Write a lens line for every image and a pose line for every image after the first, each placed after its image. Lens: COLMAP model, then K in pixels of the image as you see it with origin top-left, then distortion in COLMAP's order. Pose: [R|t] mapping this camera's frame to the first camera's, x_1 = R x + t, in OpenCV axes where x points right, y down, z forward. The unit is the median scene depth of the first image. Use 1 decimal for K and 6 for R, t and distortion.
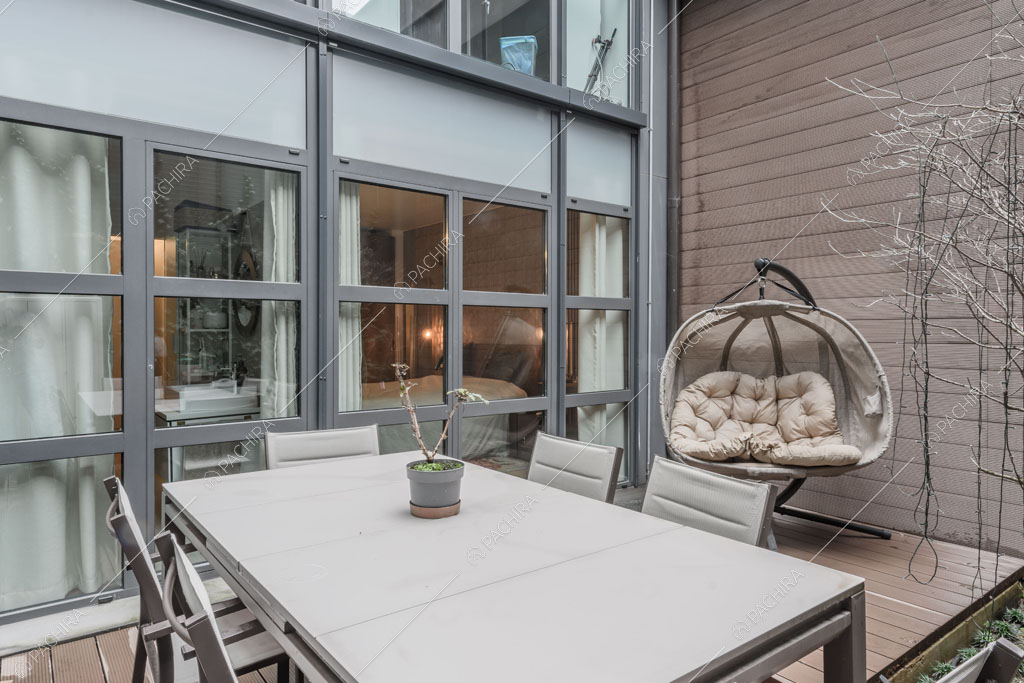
lens RADIAL K [[637.9, 0, 512.0], [0, 637.9, 341.5], [0, 0, 1]] dist [0.009335, -0.000378]
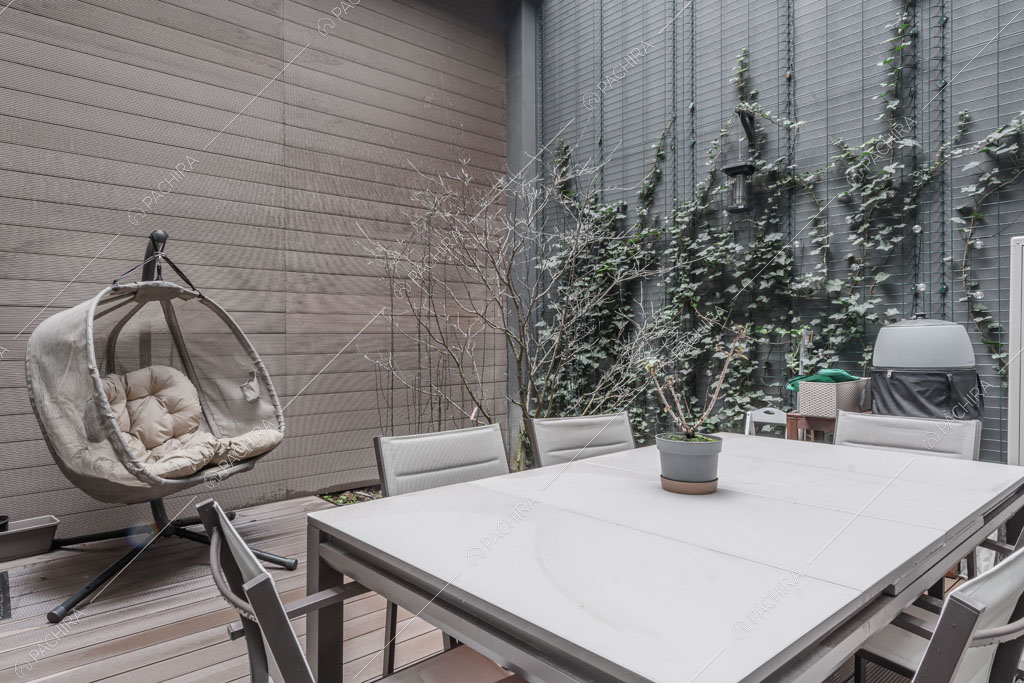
lens RADIAL K [[637.9, 0, 512.0], [0, 637.9, 341.5], [0, 0, 1]] dist [0.009335, -0.000378]
pose [[-0.068201, 0.003586, 0.997665, -0.470224], [0.019852, 0.999800, -0.002237, 0.026411], [-0.997474, 0.019654, -0.068259, 0.587121]]
